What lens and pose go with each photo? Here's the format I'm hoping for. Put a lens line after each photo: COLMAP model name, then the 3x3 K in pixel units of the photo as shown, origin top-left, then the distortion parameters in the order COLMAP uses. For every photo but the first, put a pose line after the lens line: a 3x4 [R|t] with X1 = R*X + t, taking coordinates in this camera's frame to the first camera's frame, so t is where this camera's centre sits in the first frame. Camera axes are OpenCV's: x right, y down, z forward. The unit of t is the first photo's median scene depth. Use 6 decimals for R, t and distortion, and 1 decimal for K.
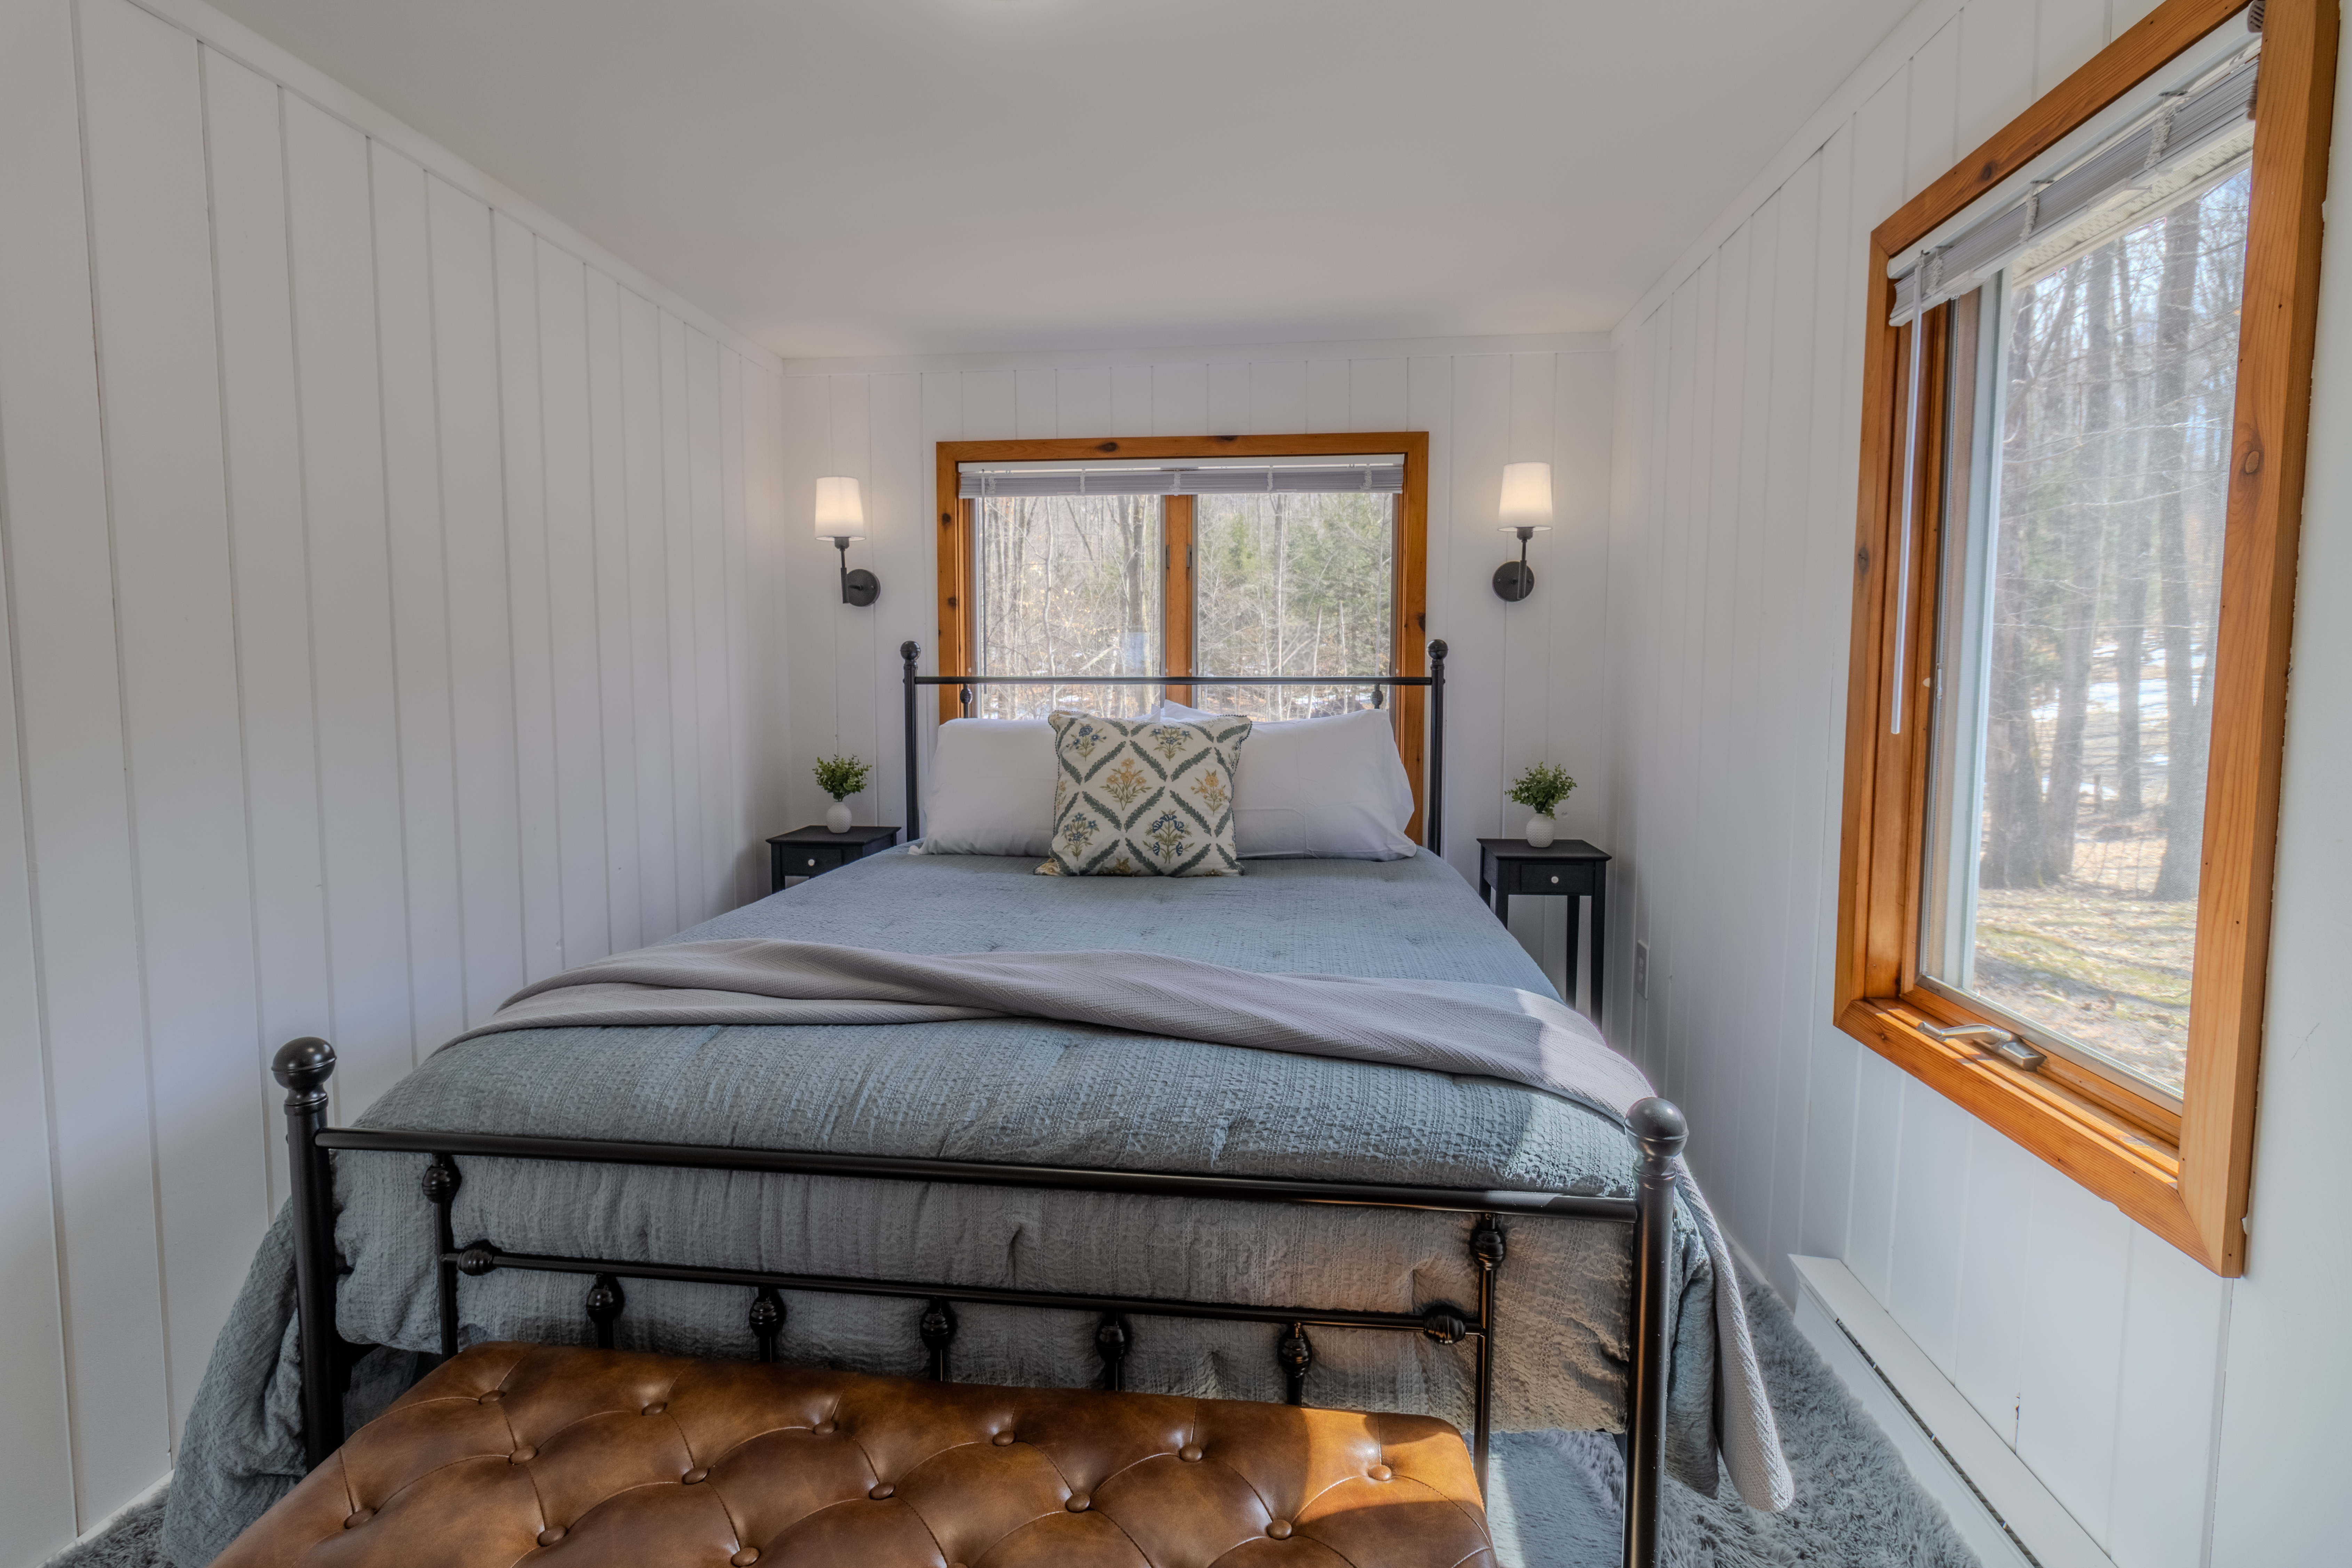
lens RADIAL K [[1109.8, 0, 1180.7], [0, 1109.8, 771.6], [0, 0, 1]] dist [0.000531, 0.000149]
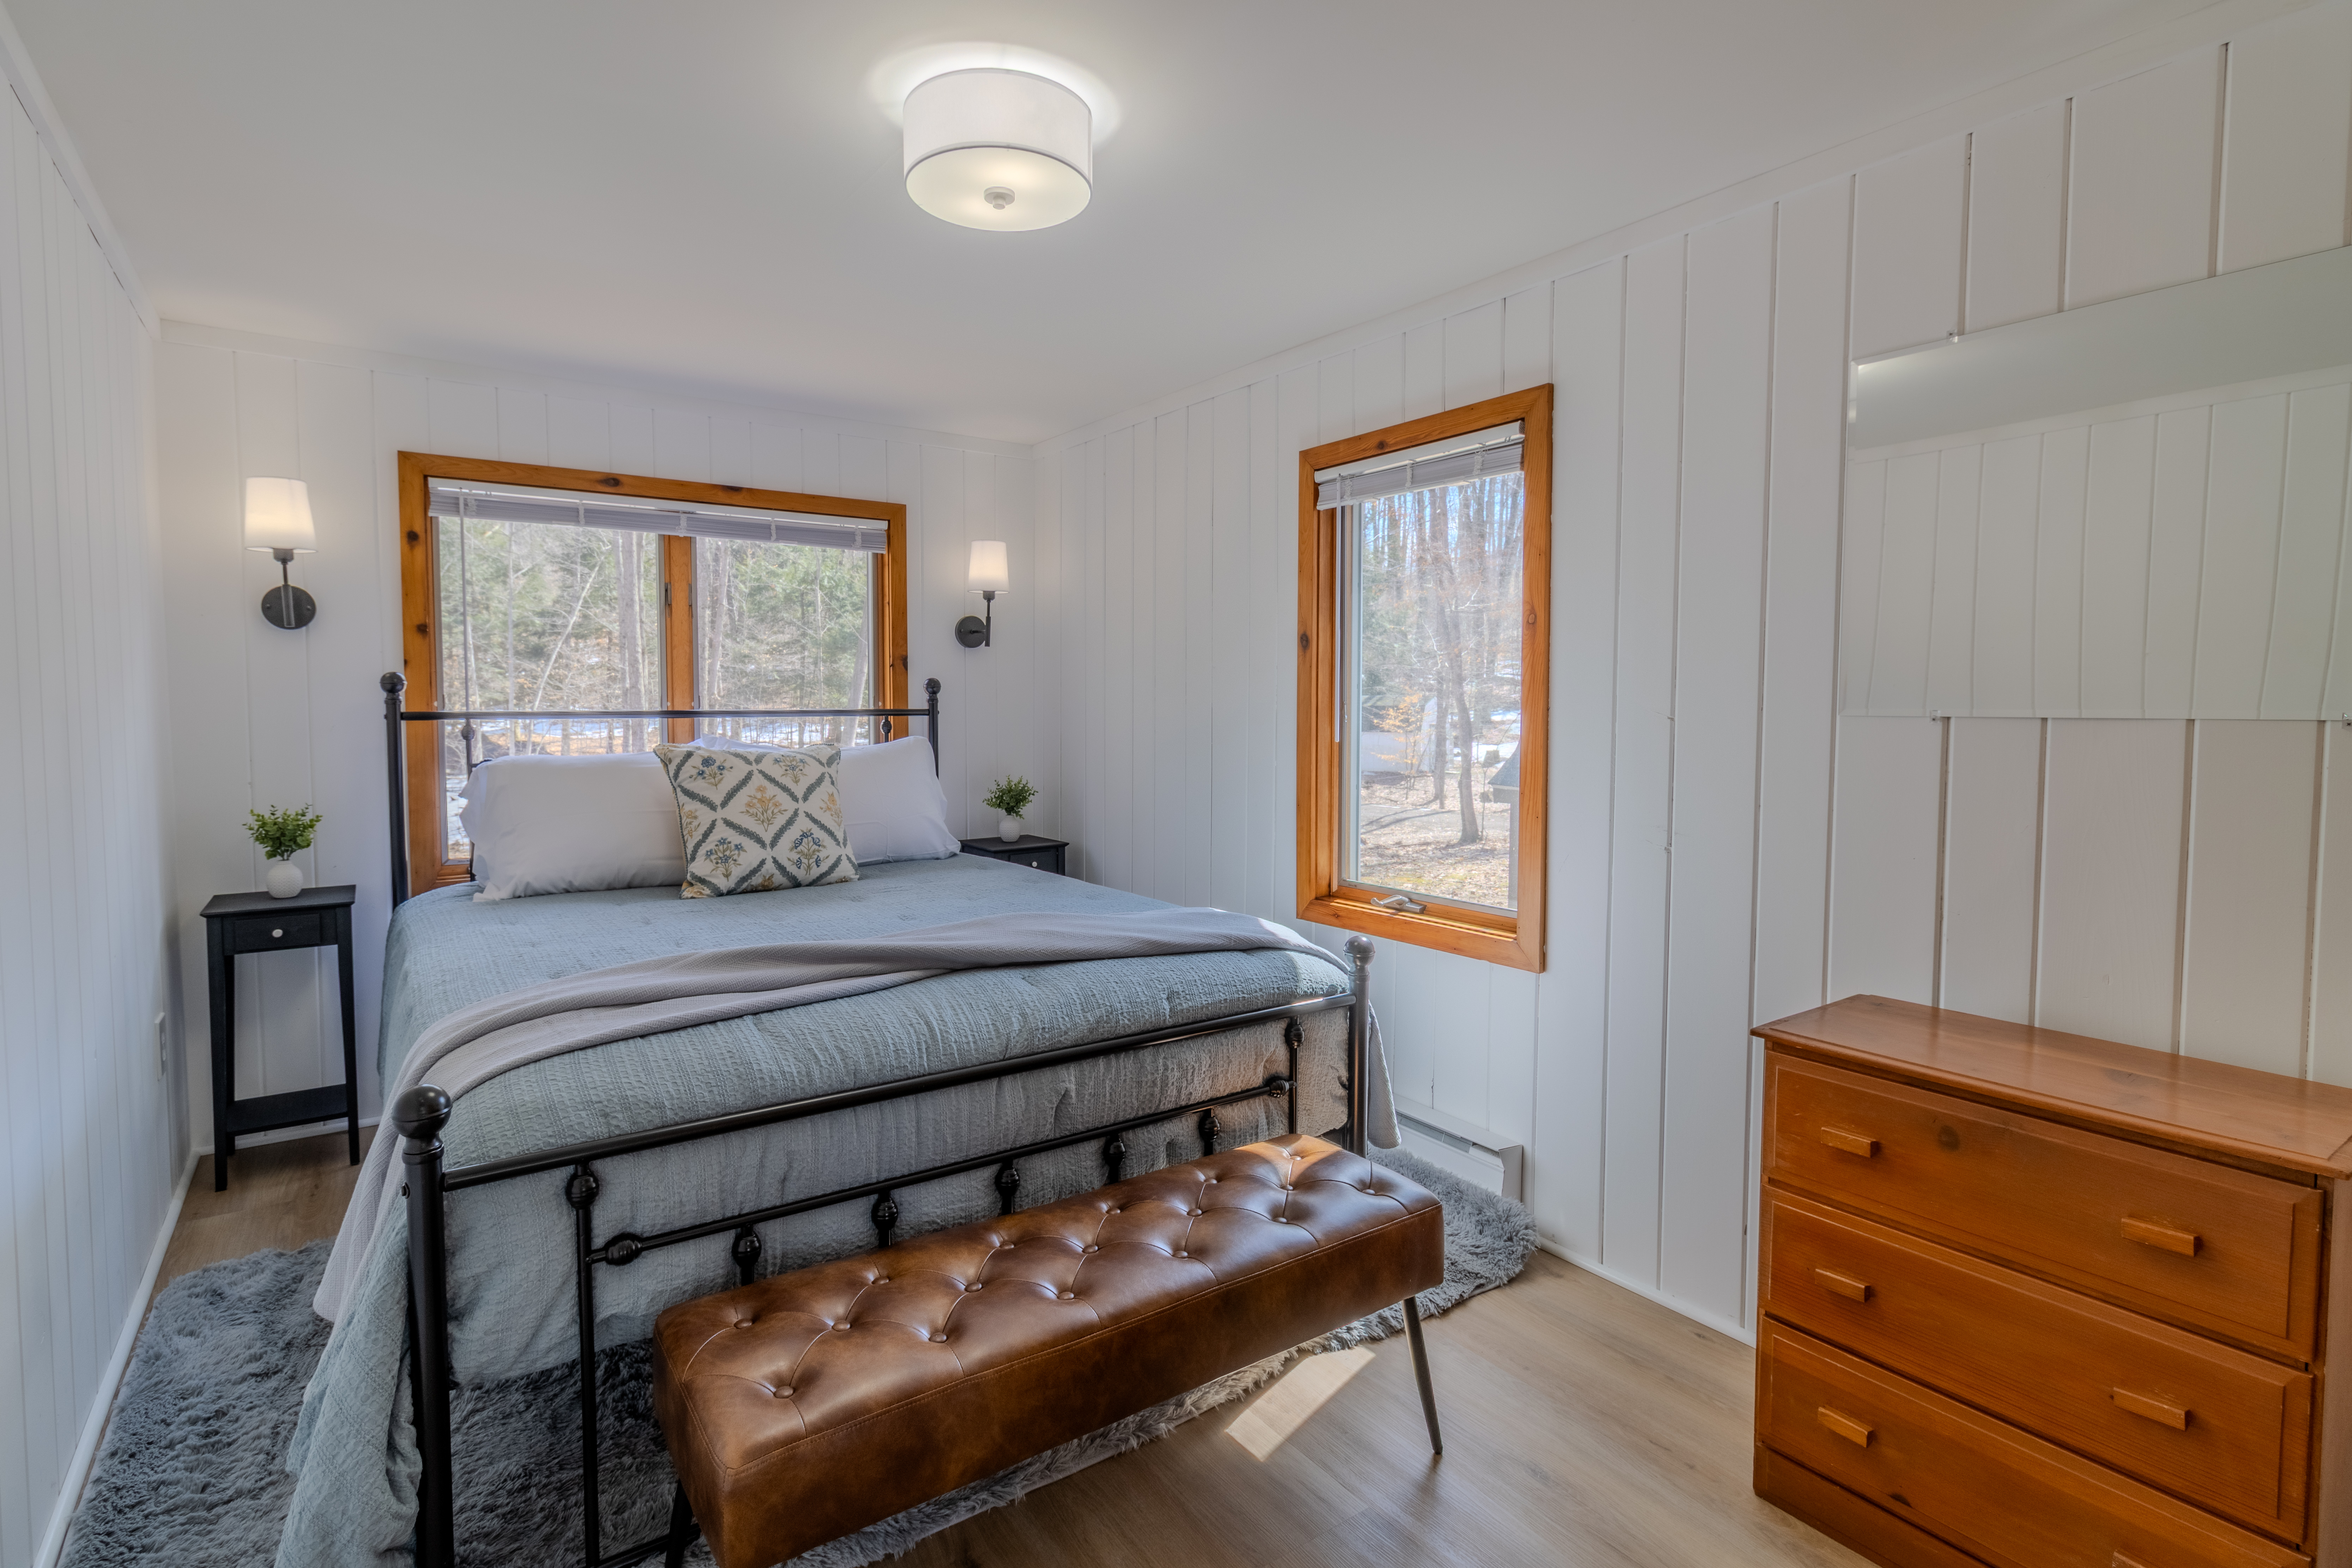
lens RADIAL K [[1109.8, 0, 1156.0], [0, 1109.8, 777.0], [0, 0, 1]] dist [0.000531, 0.000149]
pose [[0.756664, -0.045531, 0.652216, -0.469951], [0.058070, 0.998310, 0.002322, 0.000336], [-0.651220, 0.036117, 0.758029, -0.096008]]
